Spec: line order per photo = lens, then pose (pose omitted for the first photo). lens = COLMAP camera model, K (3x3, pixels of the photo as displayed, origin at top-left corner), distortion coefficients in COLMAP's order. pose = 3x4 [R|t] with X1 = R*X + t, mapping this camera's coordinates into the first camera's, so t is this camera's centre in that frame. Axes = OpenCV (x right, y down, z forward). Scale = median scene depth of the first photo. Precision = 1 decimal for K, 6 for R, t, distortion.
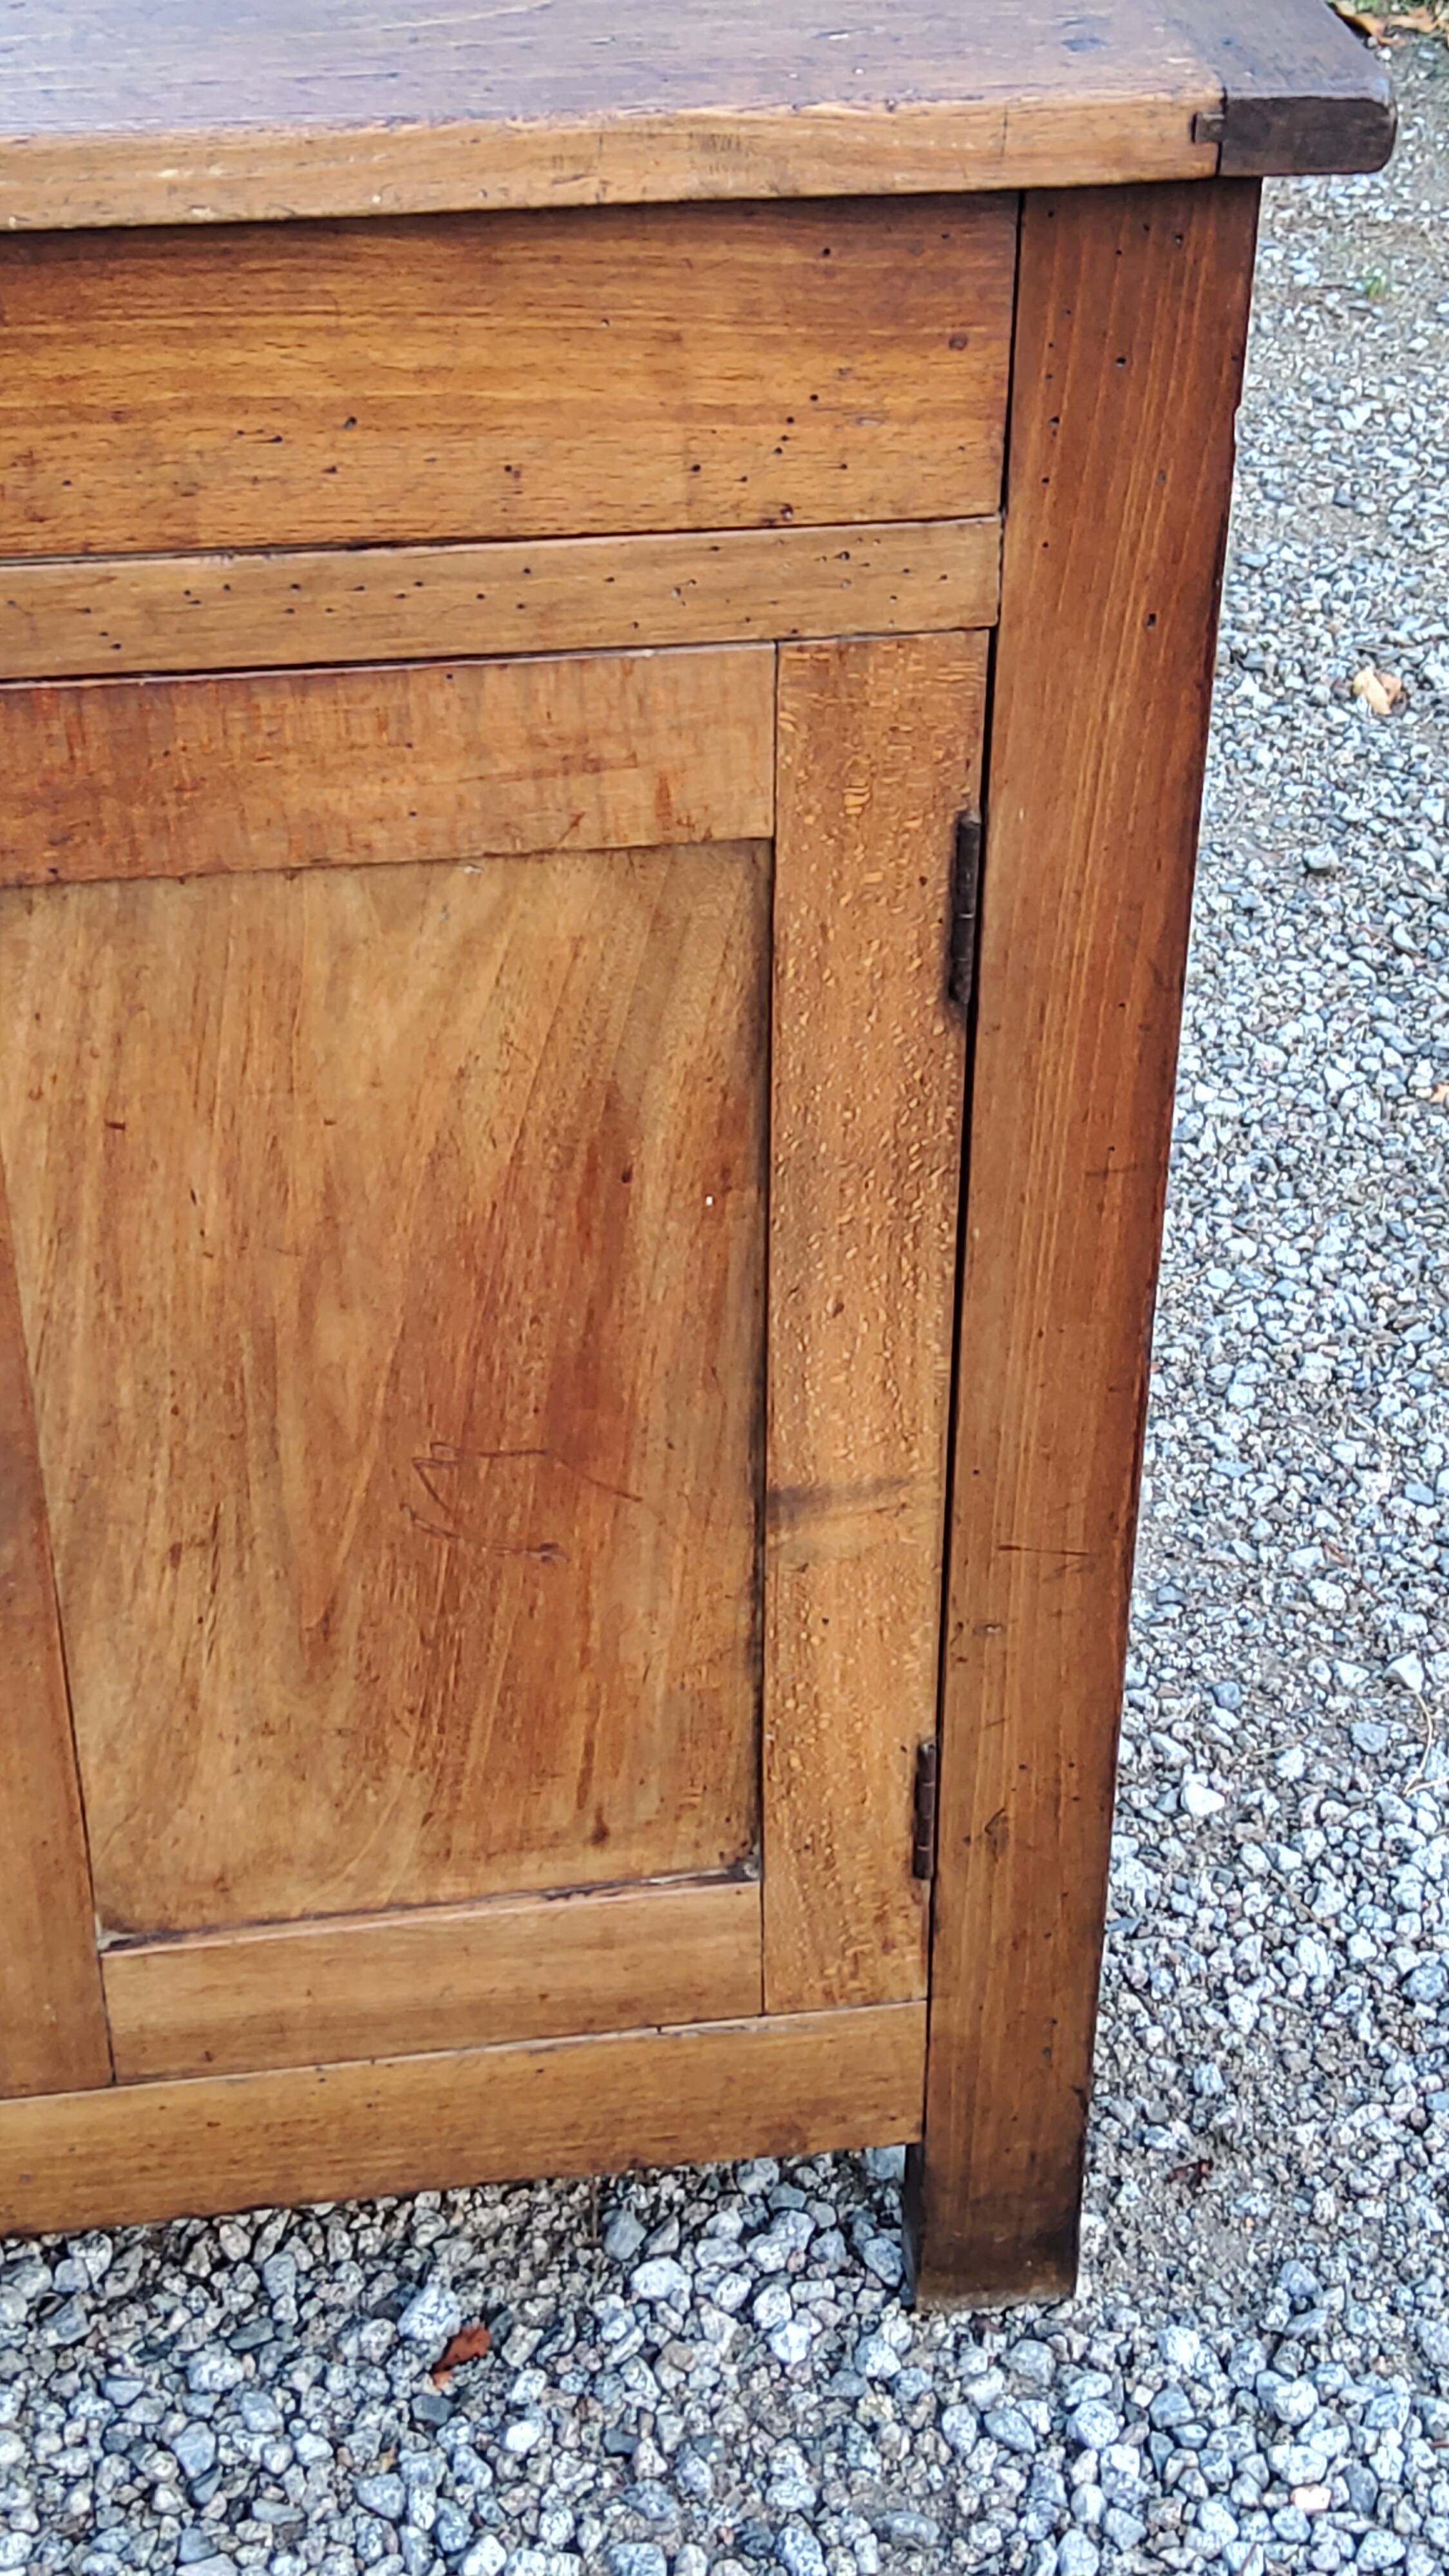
lens RADIAL K [[3816.5, 0, 737.9], [0, 3816.5, 1278.8], [0, 0, 1]] dist [0.108598, 0.000000]
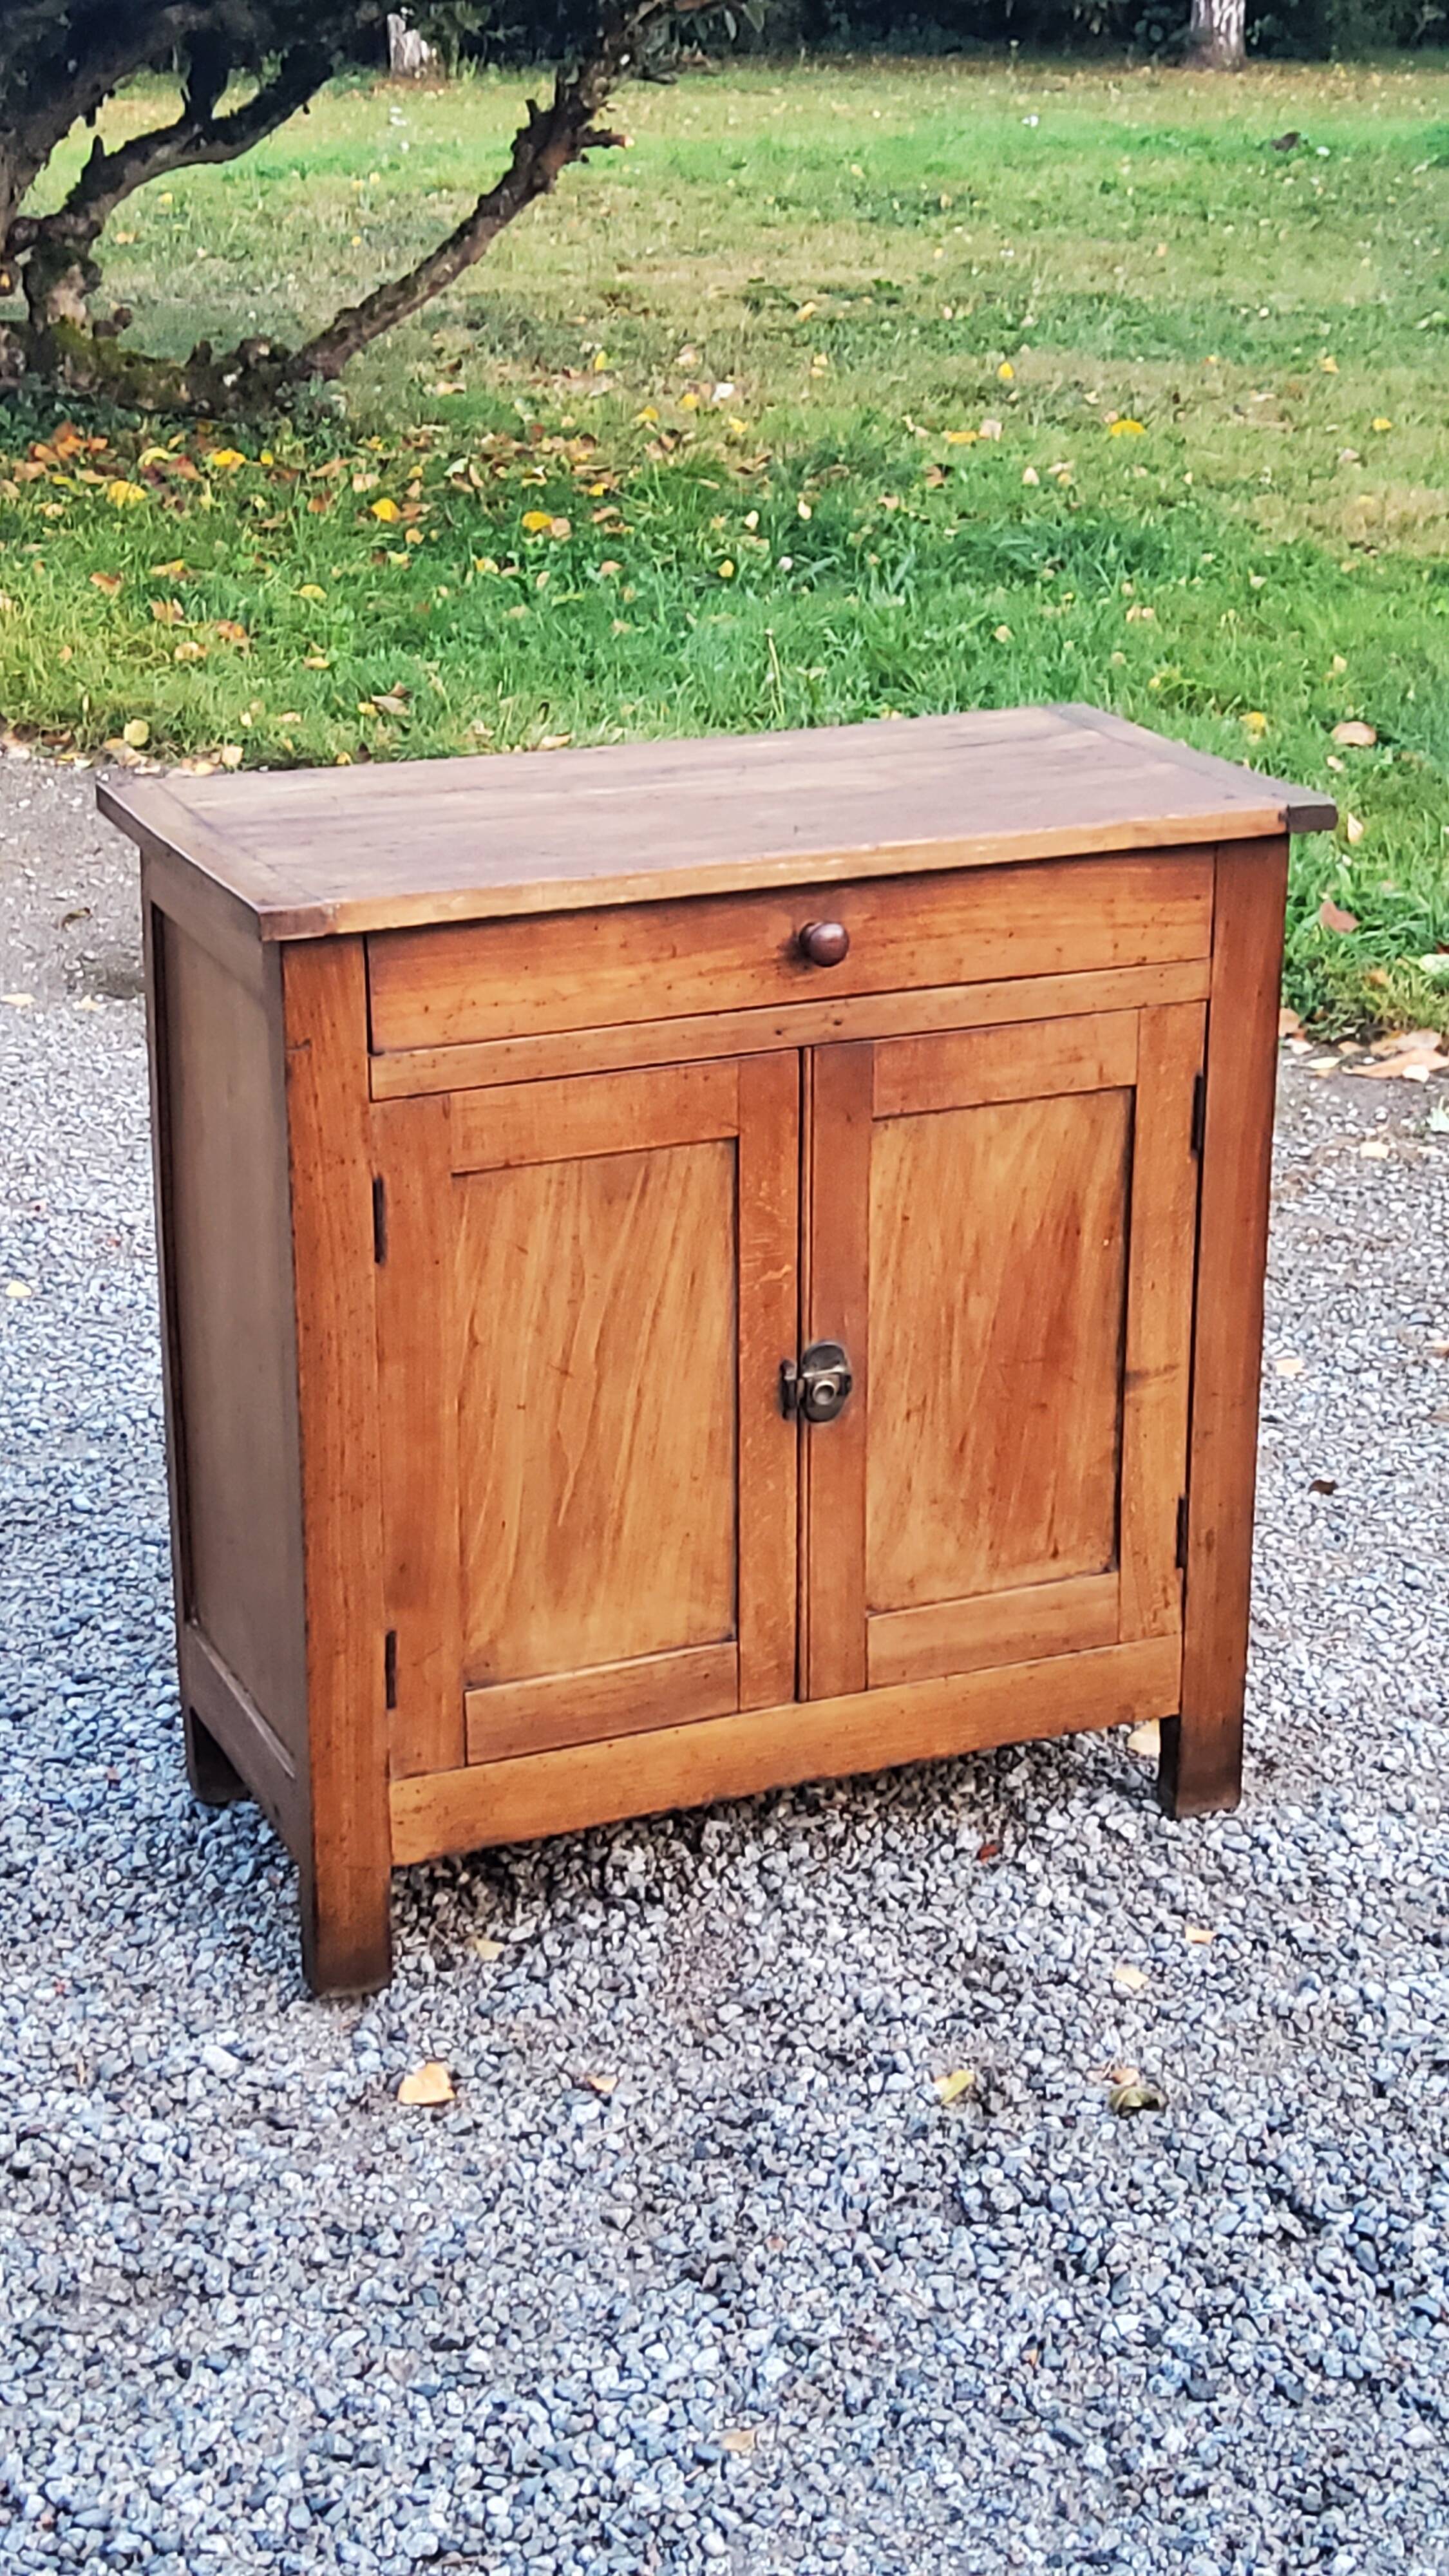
lens RADIAL K [[3816.5, 0, 717.8], [0, 3816.5, 1326.9], [0, 0, 1]] dist [0.108598, 0.000000]
pose [[0.966651, -0.096703, 0.237138, -0.771396], [0.155120, 0.957871, -0.241705, 0.541866], [-0.203774, 0.270429, 0.940927, -1.187088]]
